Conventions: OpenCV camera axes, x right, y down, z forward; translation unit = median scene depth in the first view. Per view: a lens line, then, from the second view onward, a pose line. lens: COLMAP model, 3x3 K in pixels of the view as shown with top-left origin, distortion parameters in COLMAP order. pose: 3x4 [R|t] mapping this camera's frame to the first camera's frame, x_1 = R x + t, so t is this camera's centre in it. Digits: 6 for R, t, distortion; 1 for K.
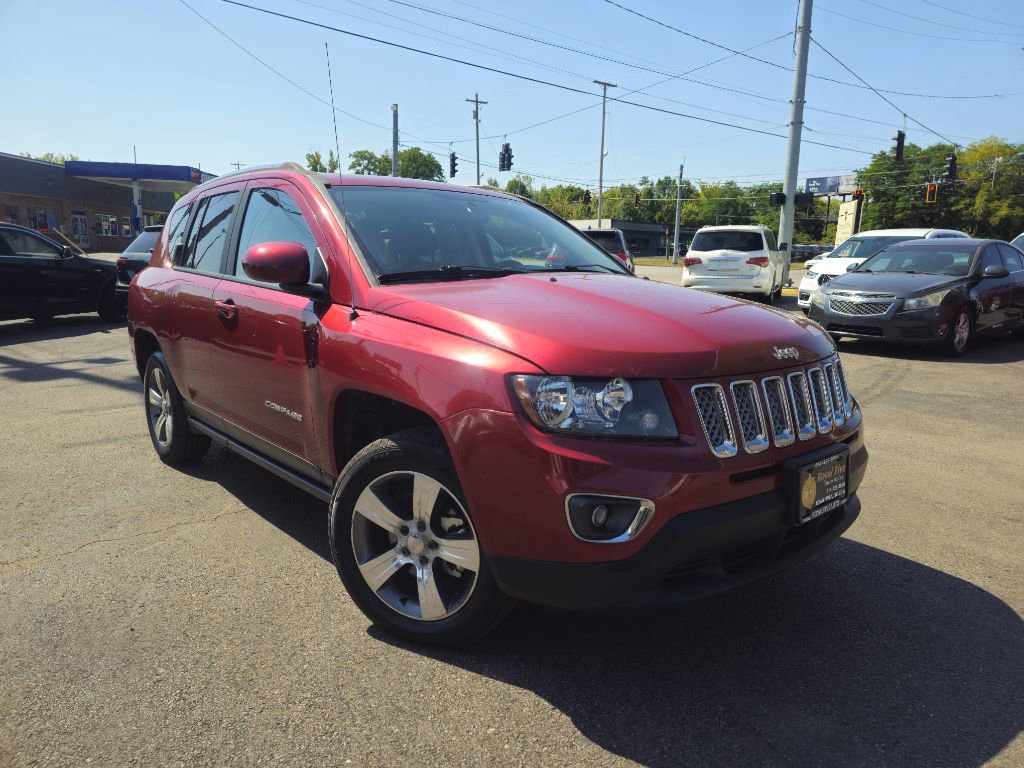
lens RADIAL K [[676.4, 0, 522.1], [0, 676.4, 385.1], [0, 0, 1]] dist [0.046999, -0.030397]
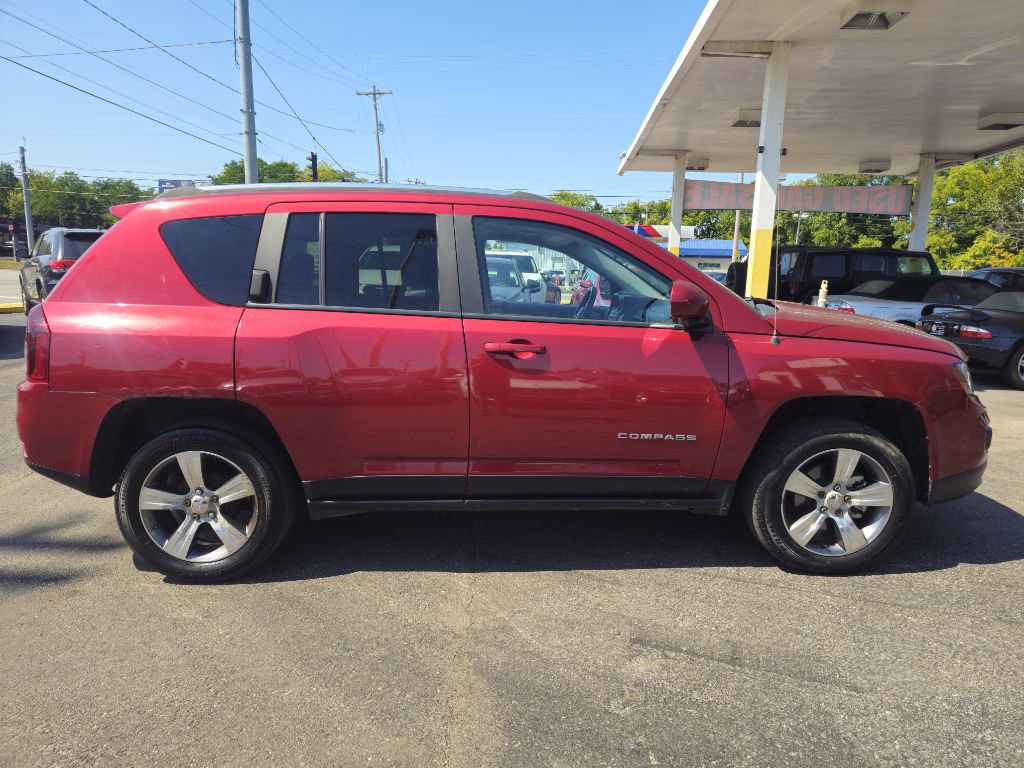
lens RADIAL K [[676.4, 0, 519.2], [0, 676.4, 394.3], [0, 0, 1]] dist [0.046999, -0.030397]
pose [[0.639400, -0.137927, 0.756402, -0.234027], [0.132240, 0.988846, 0.068528, -0.023717], [-0.757417, 0.056209, 0.650508, 0.084100]]
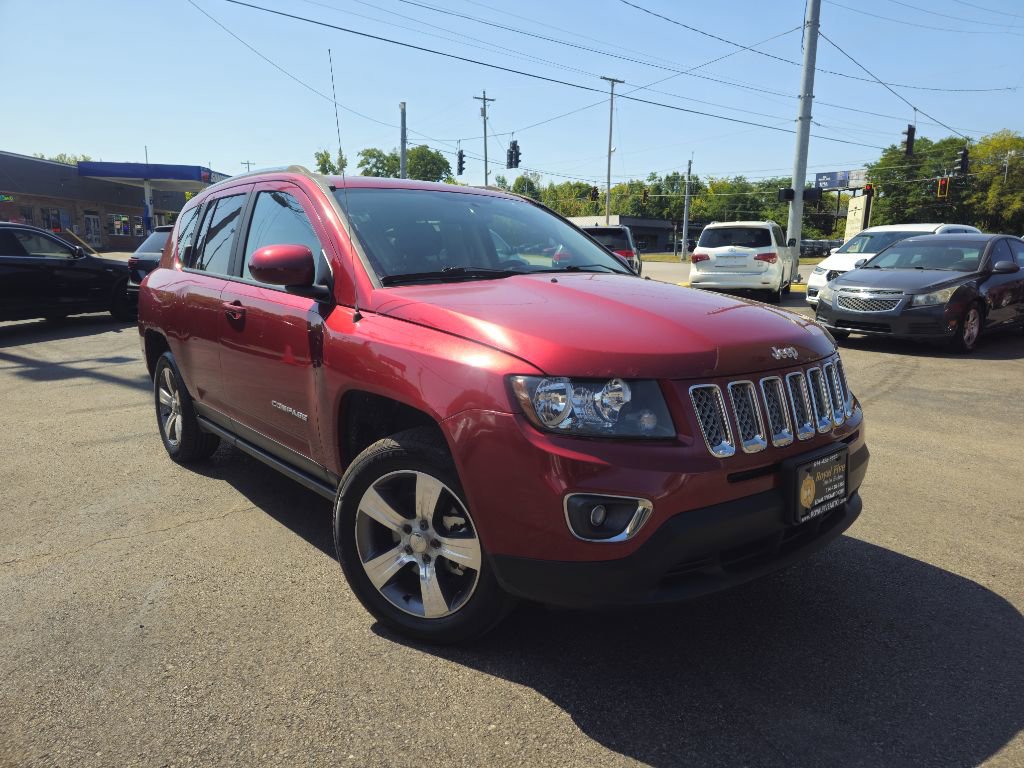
lens RADIAL K [[676.4, 0, 520.5], [0, 676.4, 380.8], [0, 0, 1]] dist [0.046999, -0.030397]
pose [[0.999884, -0.002754, -0.014962, 0.001686], [0.002735, 0.999995, -0.001353, -0.000808], [0.014965, 0.001312, 0.999887, -0.001672]]
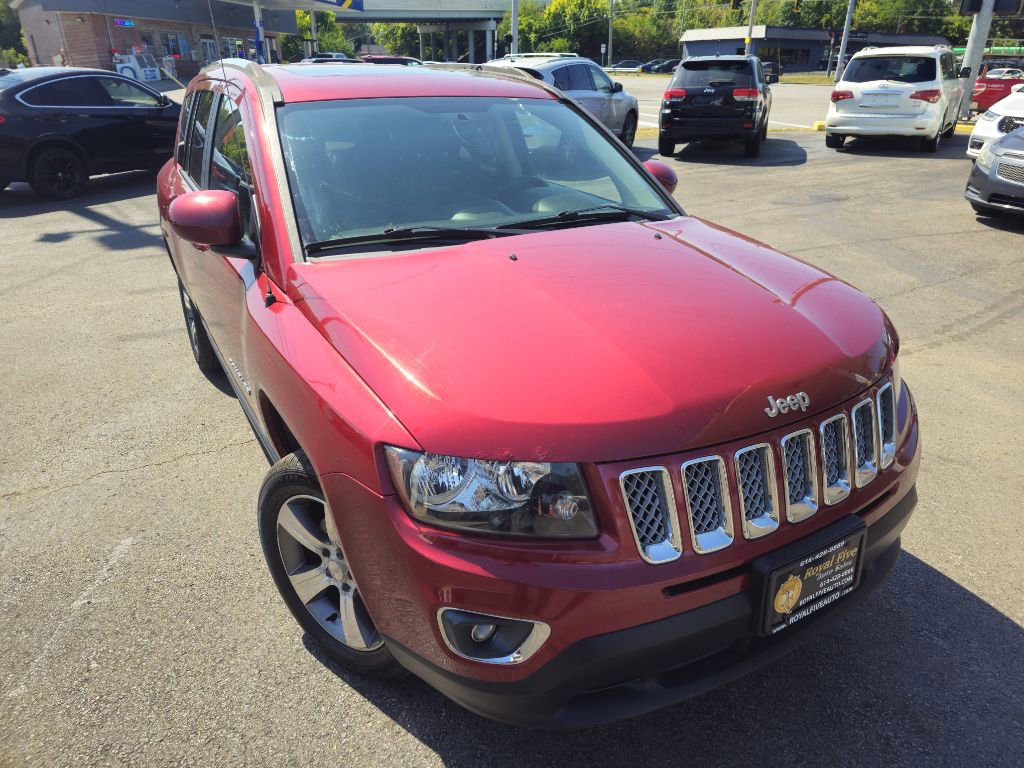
lens RADIAL K [[676.4, 0, 519.9], [0, 676.4, 383.1], [0, 0, 1]] dist [0.046999, -0.030397]
pose [[0.982626, 0.065229, -0.173755, 0.032485], [-0.022142, 0.970719, 0.239197, -0.033140], [0.184270, -0.231194, 0.955298, 0.036050]]
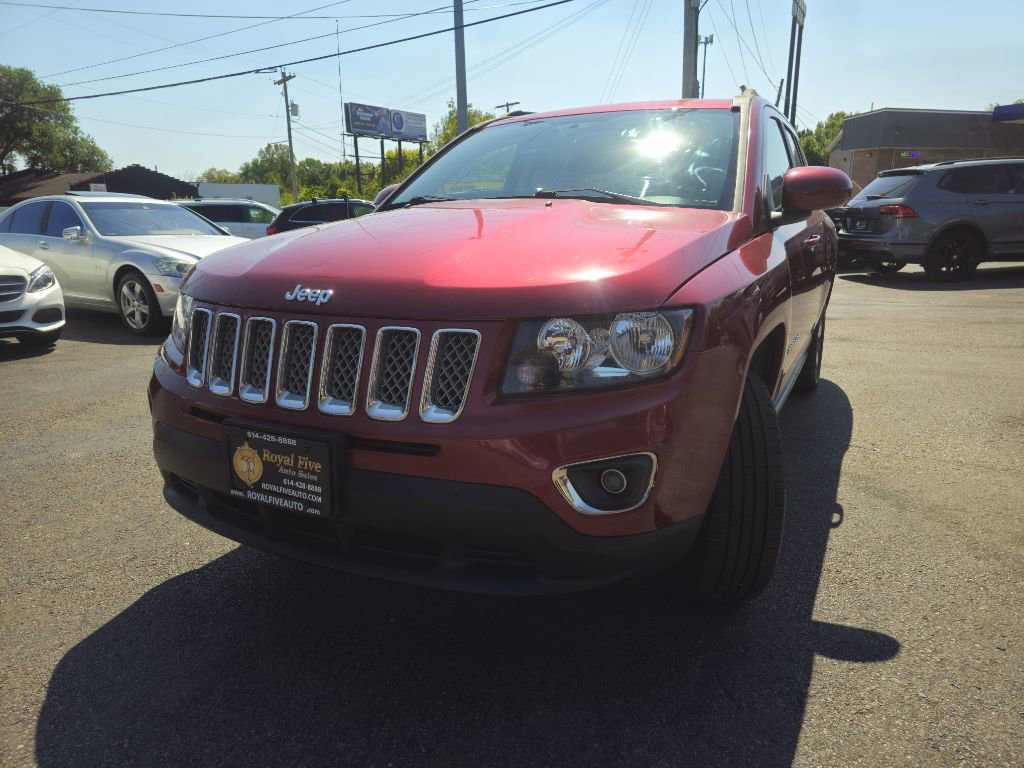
lens RADIAL K [[676.4, 0, 522.7], [0, 676.4, 379.9], [0, 0, 1]] dist [0.046999, -0.030397]
pose [[0.363953, 0.203834, -0.908840, 0.166887], [-0.149850, 0.975863, 0.158857, -0.015610], [0.919284, 0.078373, 0.385712, 0.130898]]
